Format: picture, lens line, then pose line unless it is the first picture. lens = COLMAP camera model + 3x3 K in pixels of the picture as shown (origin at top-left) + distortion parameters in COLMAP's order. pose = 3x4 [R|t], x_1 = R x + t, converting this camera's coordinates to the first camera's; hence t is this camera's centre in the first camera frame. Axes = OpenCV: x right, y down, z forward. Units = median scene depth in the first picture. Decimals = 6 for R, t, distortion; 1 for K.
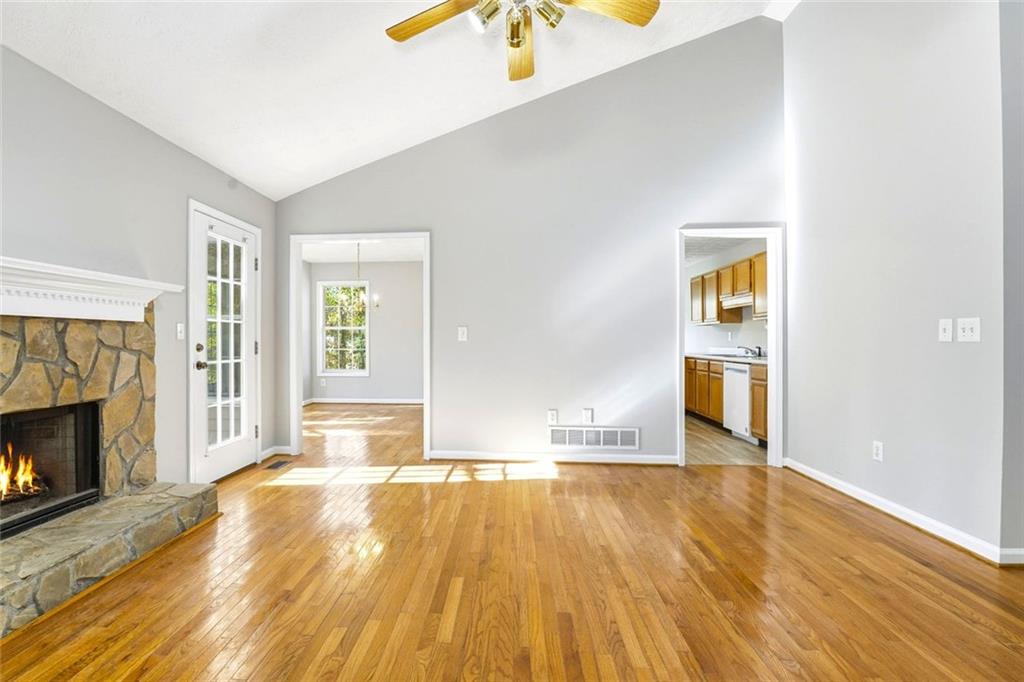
lens RADIAL K [[479.6, 0, 489.0], [0, 479.6, 340.0], [0, 0, 1]] dist [-0.015378, 0.000627]
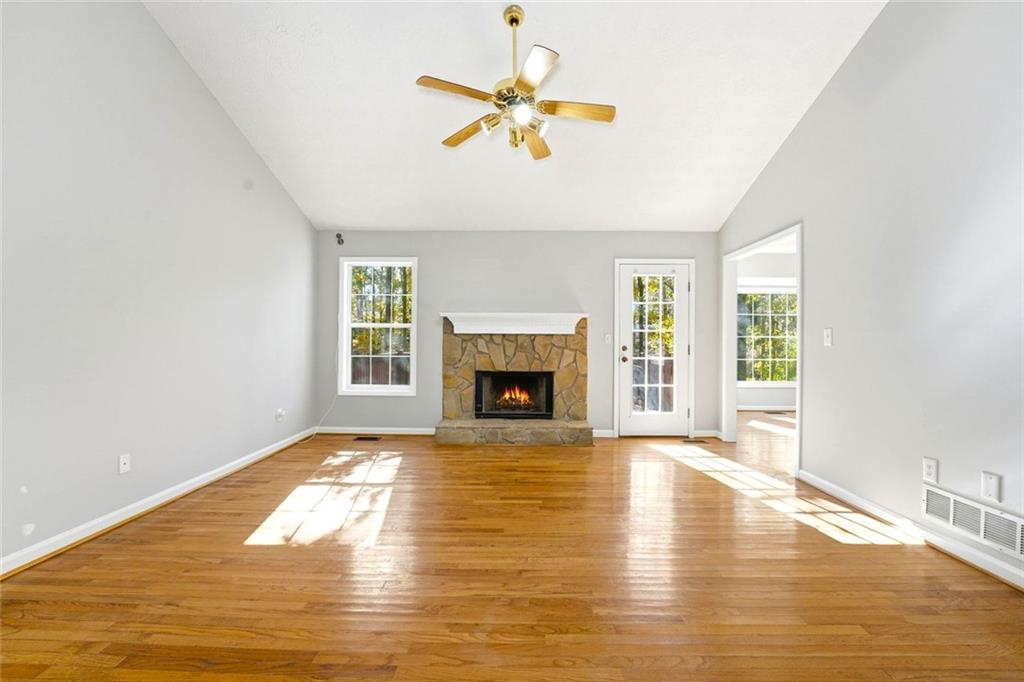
lens RADIAL K [[441.0, 0, 510.1], [0, 441.0, 344.4], [0, 0, 1]] dist [-0.017543, -0.000240]
pose [[0.032388, 0.004933, -0.999463, 0.911434], [-0.004598, 0.999978, 0.004786, -0.003314], [0.999465, 0.004441, 0.032410, 0.591810]]
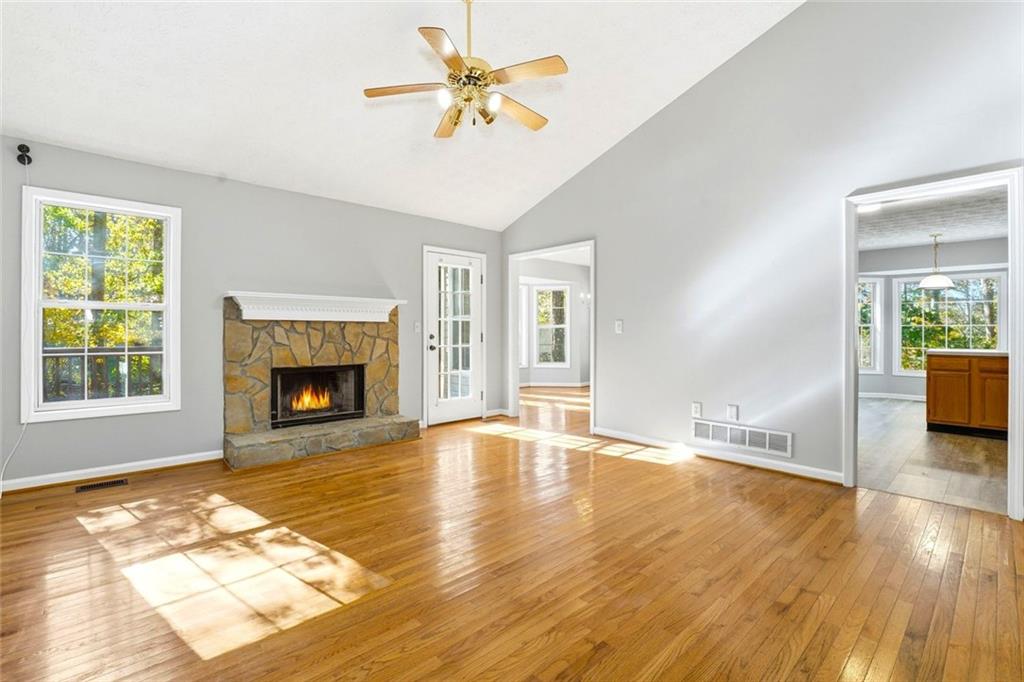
lens RADIAL K [[479.7, 0, 510.3], [0, 479.7, 335.9], [0, 0, 1]] dist [-0.015288, 0.000747]
pose [[0.723705, 0.006765, -0.690076, 0.727830], [-0.000676, 0.999958, 0.009094, -0.002385], [0.690109, -0.006115, 0.723680, 0.017652]]
